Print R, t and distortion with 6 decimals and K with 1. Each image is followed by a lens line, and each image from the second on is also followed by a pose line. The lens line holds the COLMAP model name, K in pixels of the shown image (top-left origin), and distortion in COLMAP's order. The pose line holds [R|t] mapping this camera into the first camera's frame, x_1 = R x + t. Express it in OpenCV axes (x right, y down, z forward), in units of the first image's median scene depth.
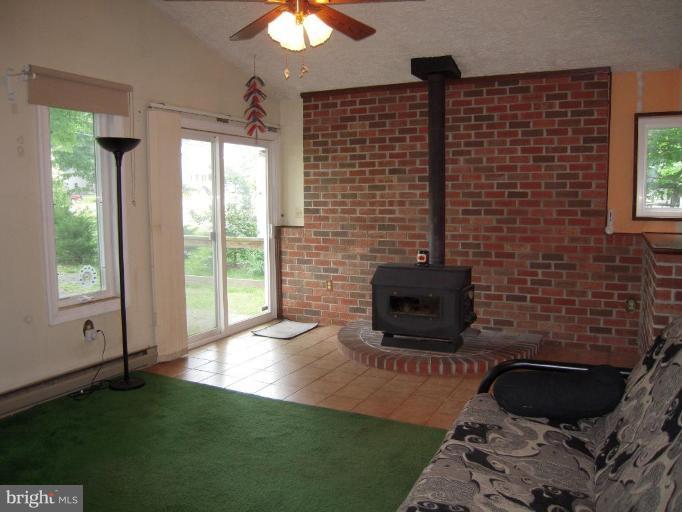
lens RADIAL K [[567.5, 0, 343.2], [0, 567.5, 252.6], [0, 0, 1]] dist [-0.082471, -0.002073]
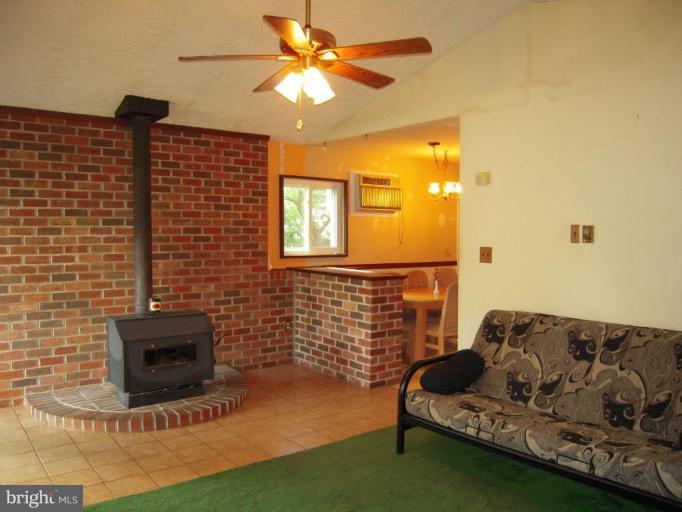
lens RADIAL K [[567.5, 0, 340.9], [0, 567.5, 257.0], [0, 0, 1]] dist [-0.082471, -0.002073]
pose [[0.453871, -0.031025, 0.890527, -0.531328], [0.082148, 0.996595, -0.007147, -0.038622], [-0.887272, 0.076399, 0.454874, 0.271878]]
